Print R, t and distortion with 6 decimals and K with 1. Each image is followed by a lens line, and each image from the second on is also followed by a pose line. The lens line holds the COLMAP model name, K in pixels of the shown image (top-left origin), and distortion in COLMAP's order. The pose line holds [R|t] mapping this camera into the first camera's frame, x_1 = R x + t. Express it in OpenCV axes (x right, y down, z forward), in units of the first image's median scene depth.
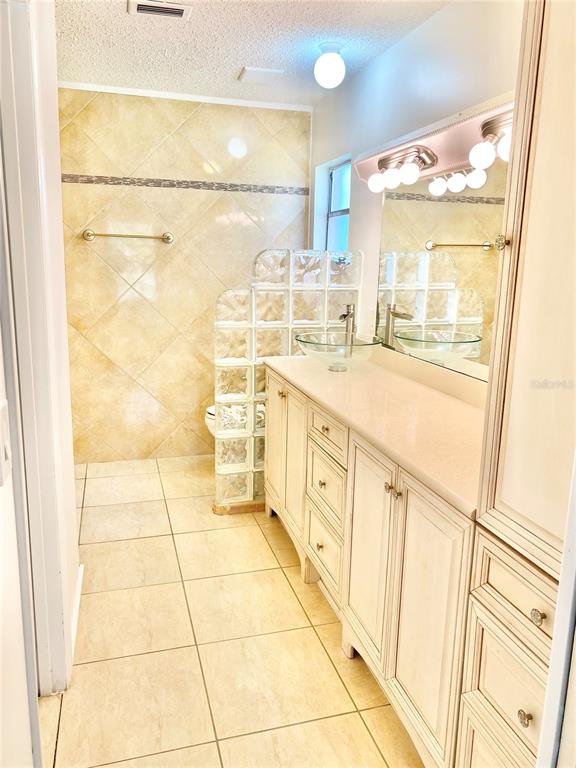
lens RADIAL K [[588.4, 0, 288.0], [0, 588.4, 384.0], [0, 0, 1]] dist [0.073876, -0.001933]
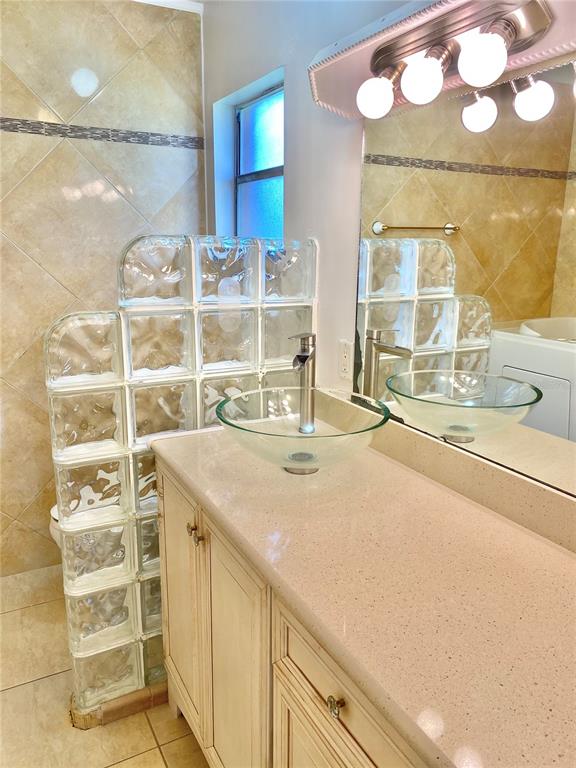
lens RADIAL K [[585.9, 0, 288.0], [0, 585.9, 384.0], [0, 0, 1]] dist [0.014496, -0.000308]
pose [[0.977228, -0.058285, 0.204030, -0.024201], [0.052177, 0.998017, 0.035194, -0.103044], [-0.205676, -0.023747, 0.978332, 0.439725]]
